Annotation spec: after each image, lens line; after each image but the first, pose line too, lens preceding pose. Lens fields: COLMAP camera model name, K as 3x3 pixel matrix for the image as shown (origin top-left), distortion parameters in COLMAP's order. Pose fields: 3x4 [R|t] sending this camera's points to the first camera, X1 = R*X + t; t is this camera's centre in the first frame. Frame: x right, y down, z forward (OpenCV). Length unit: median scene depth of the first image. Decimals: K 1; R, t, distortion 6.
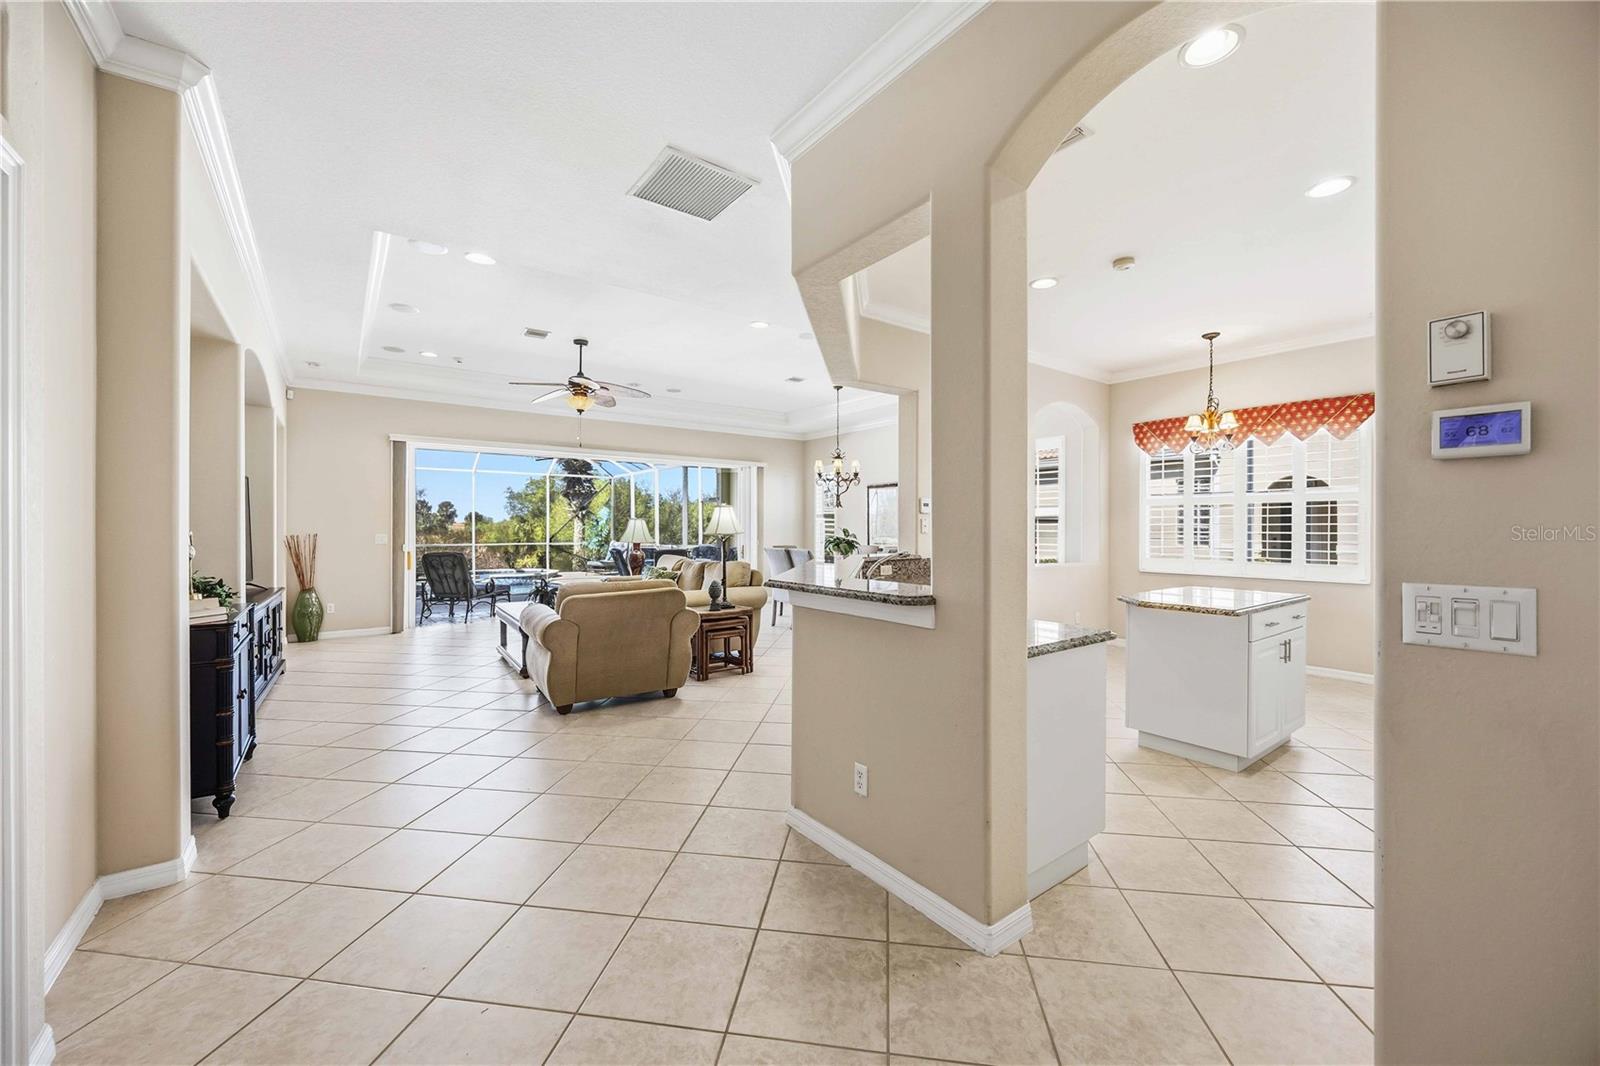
lens RADIAL K [[600.5, 0, 782.8], [0, 600.5, 528.7], [0, 0, 1]] dist [-0.001031, 0.000269]
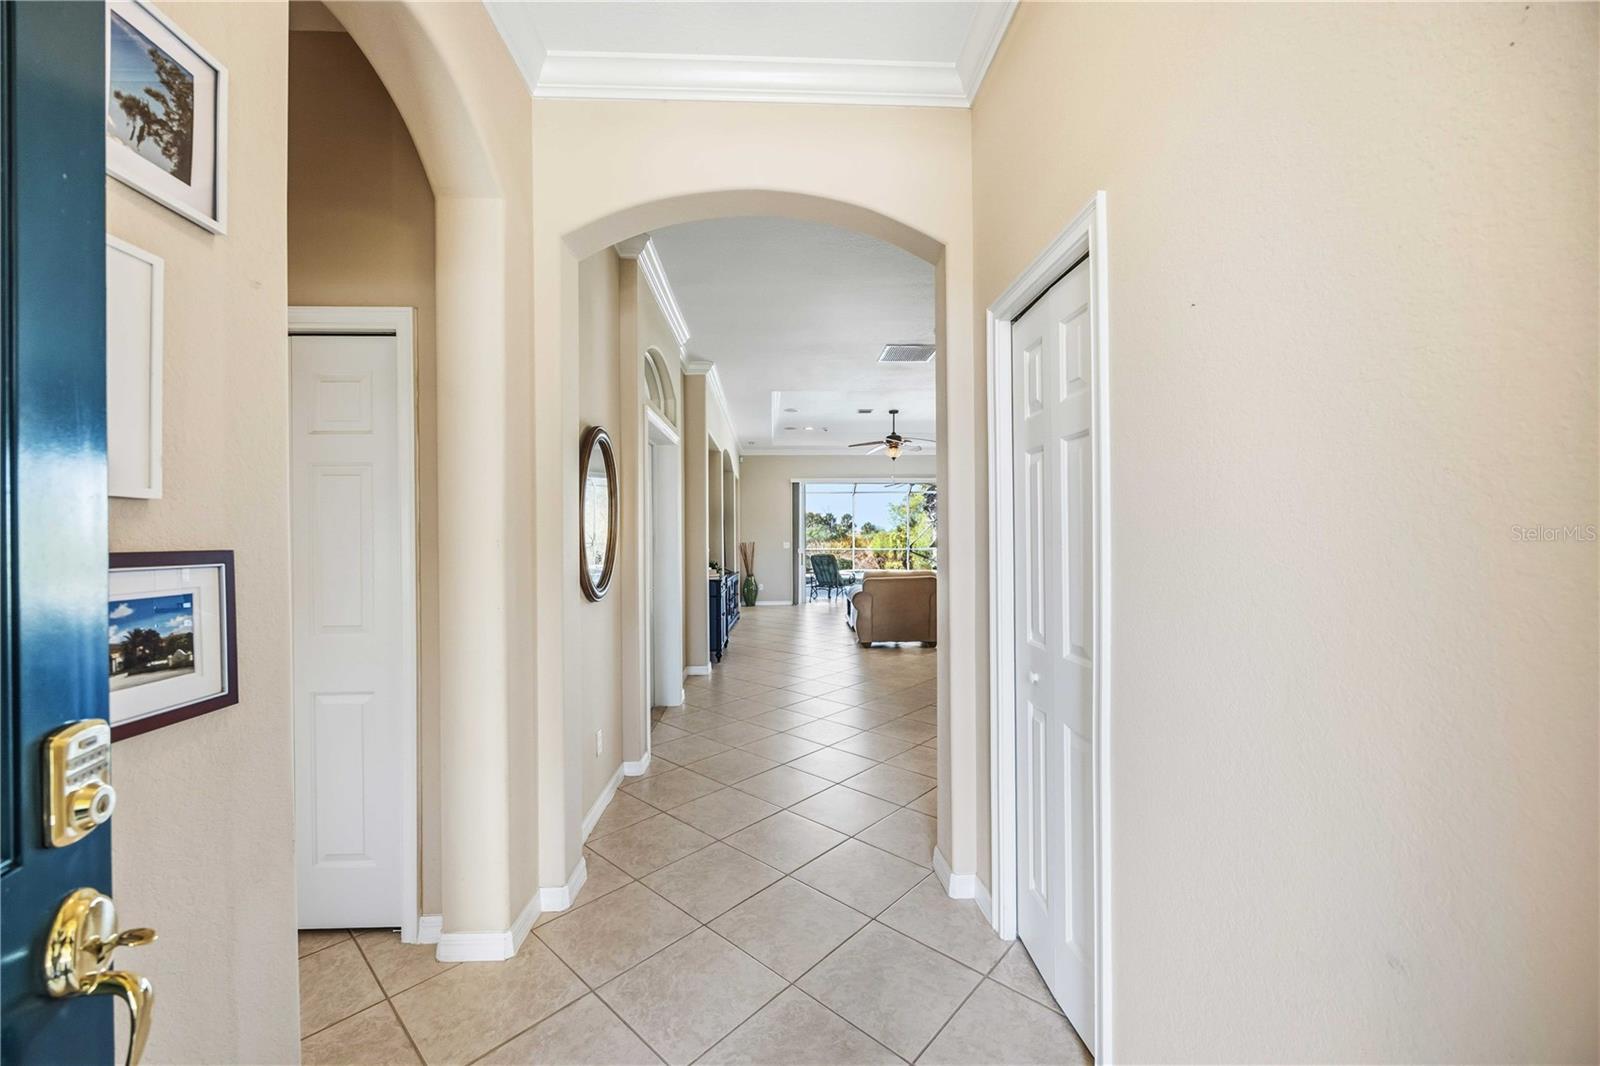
lens RADIAL K [[600.5, 0, 798.3], [0, 600.5, 538.3], [0, 0, 1]] dist [-0.001031, 0.000269]
pose [[0.826931, -0.004726, -0.562284, 0.311162], [0.006862, 0.999975, 0.001687, -0.004490], [0.562262, -0.005254, 0.826943, -0.368189]]
